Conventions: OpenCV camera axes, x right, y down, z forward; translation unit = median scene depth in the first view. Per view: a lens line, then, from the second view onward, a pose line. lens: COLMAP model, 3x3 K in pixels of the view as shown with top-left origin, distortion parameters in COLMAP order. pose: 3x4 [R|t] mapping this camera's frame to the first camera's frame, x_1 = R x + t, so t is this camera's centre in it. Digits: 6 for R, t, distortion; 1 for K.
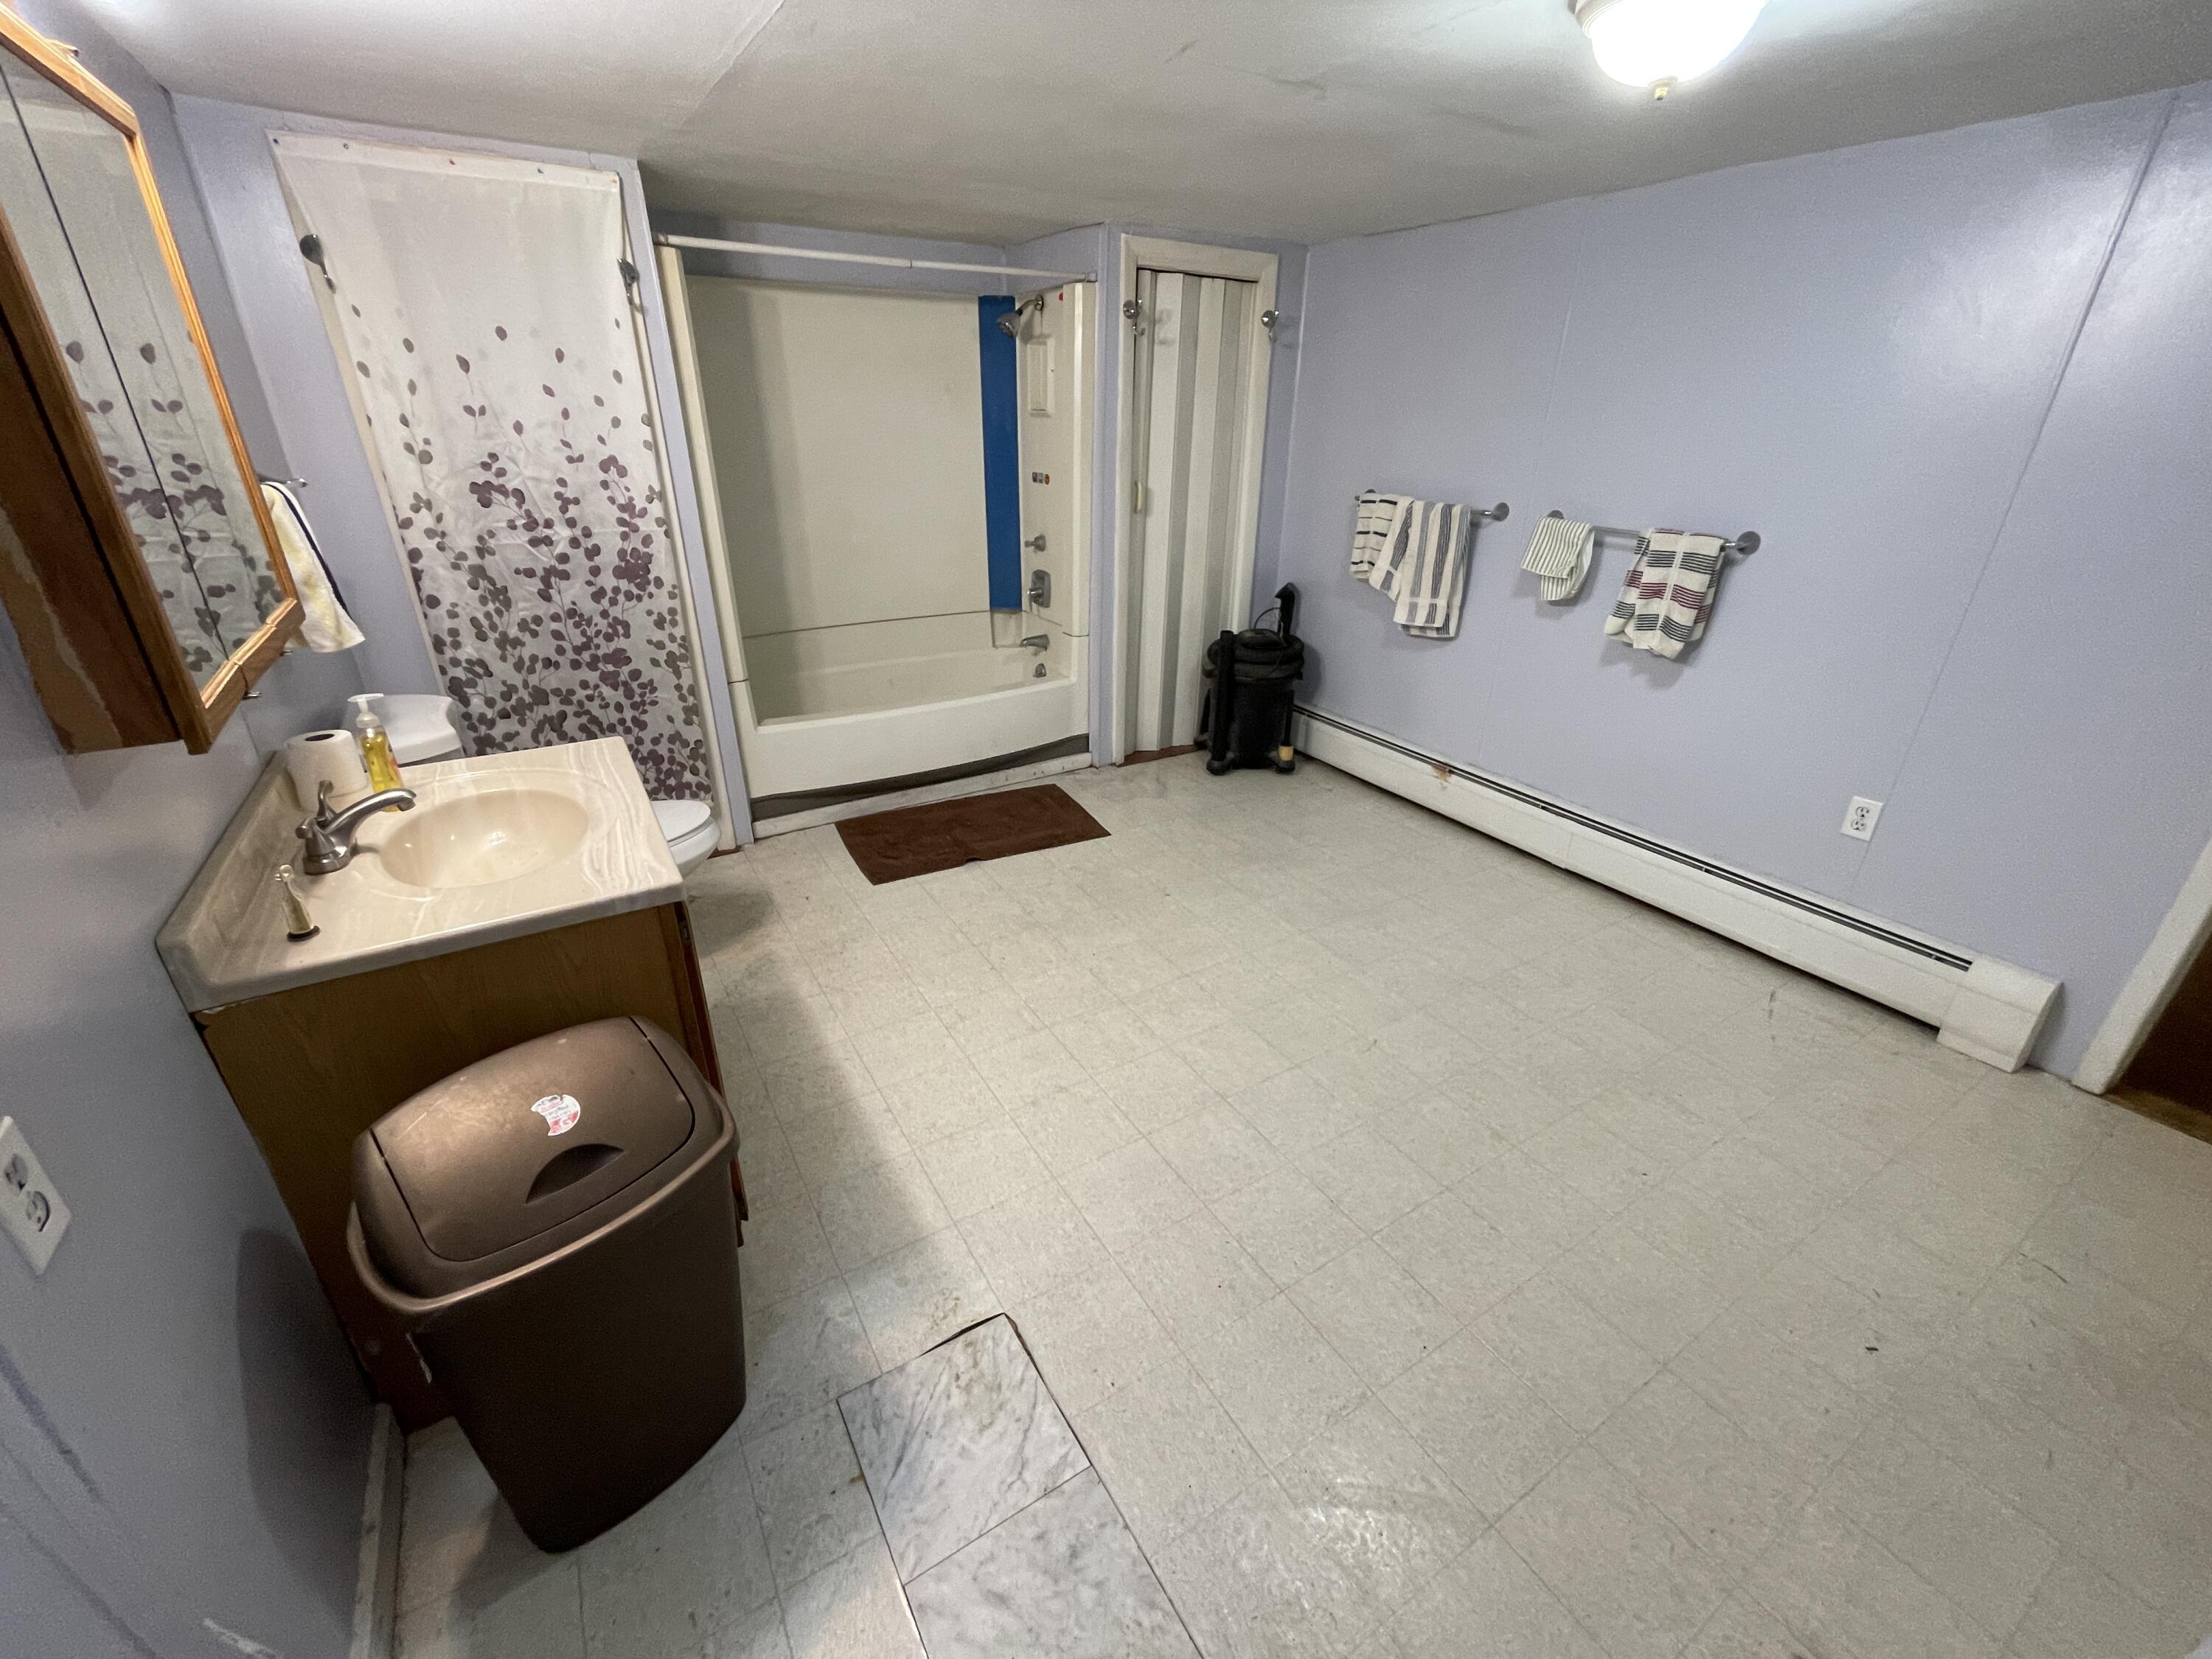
lens RADIAL K [[900.9, 0, 1106.9], [0, 900.9, 820.4], [0, 0, 1]] dist [-0.010256, 0.001287]
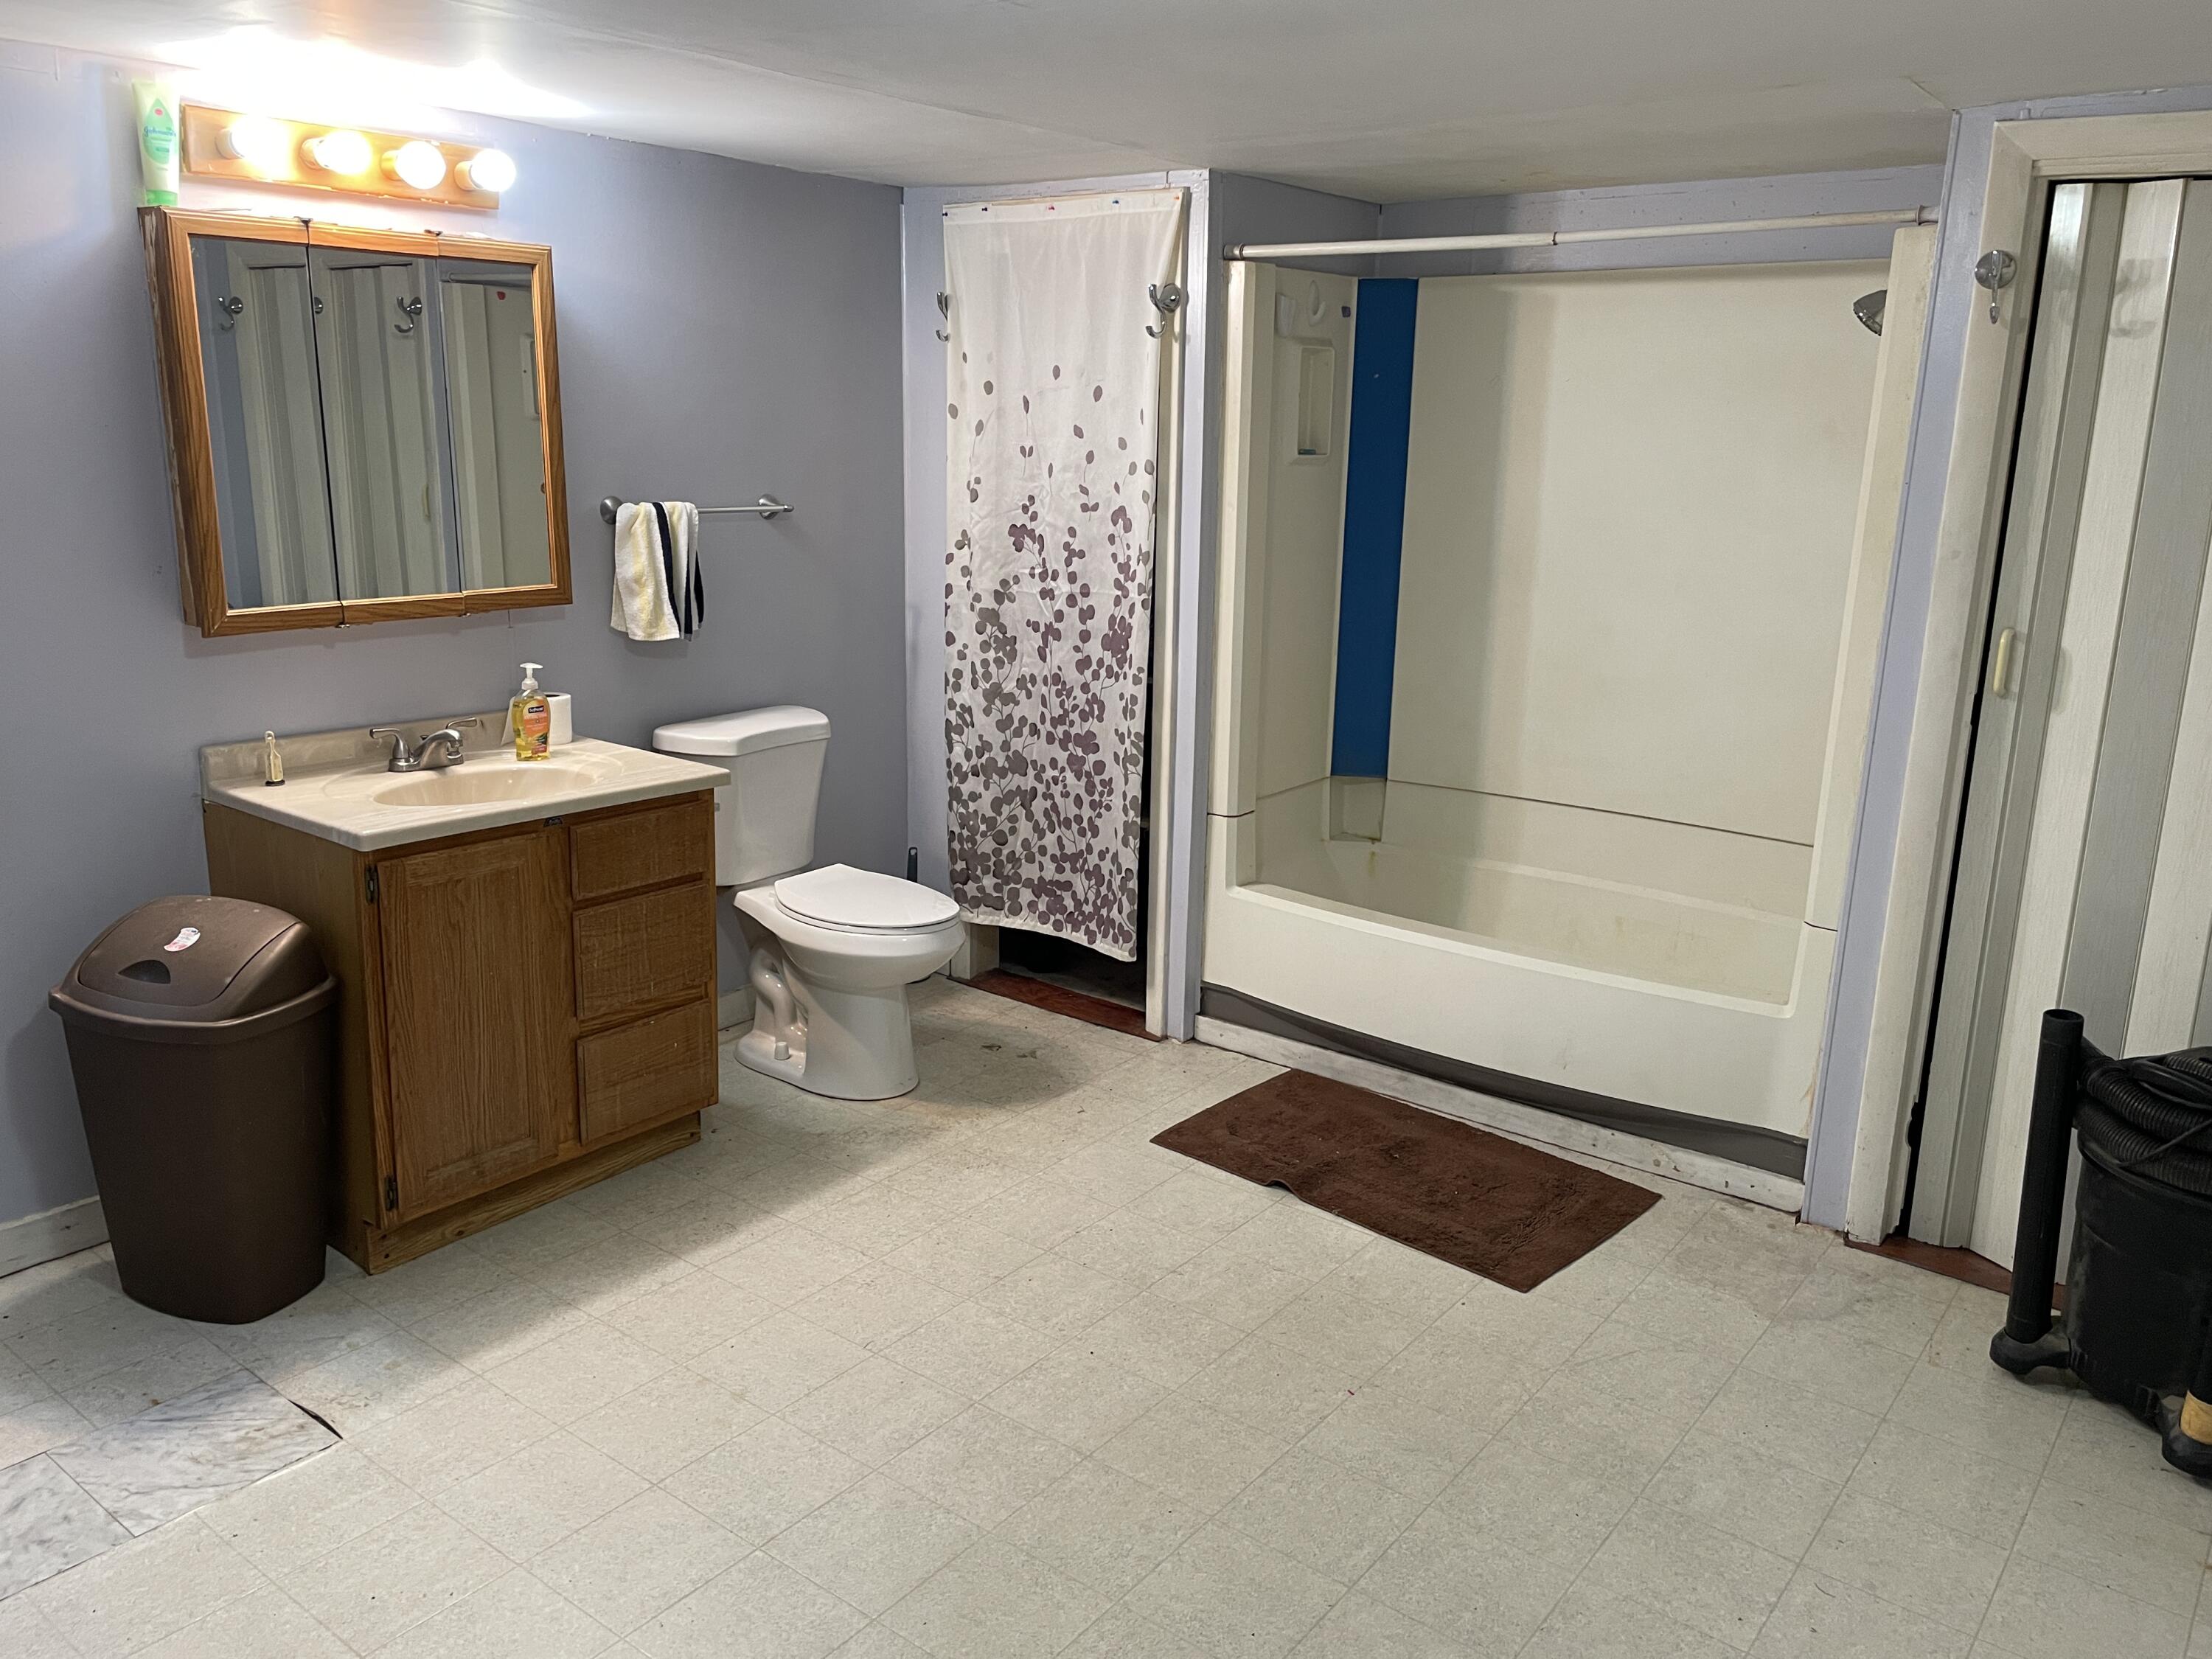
lens RADIAL K [[1660.0, 0, 1114.0], [0, 1660.0, 833.8], [0, 0, 1]] dist [0.030024, -0.038104]
pose [[0.343857, 0.225554, -0.911530, 0.886748], [-0.404547, 0.911602, 0.072964, -0.237578], [0.847410, 0.343668, 0.404708, 0.473355]]
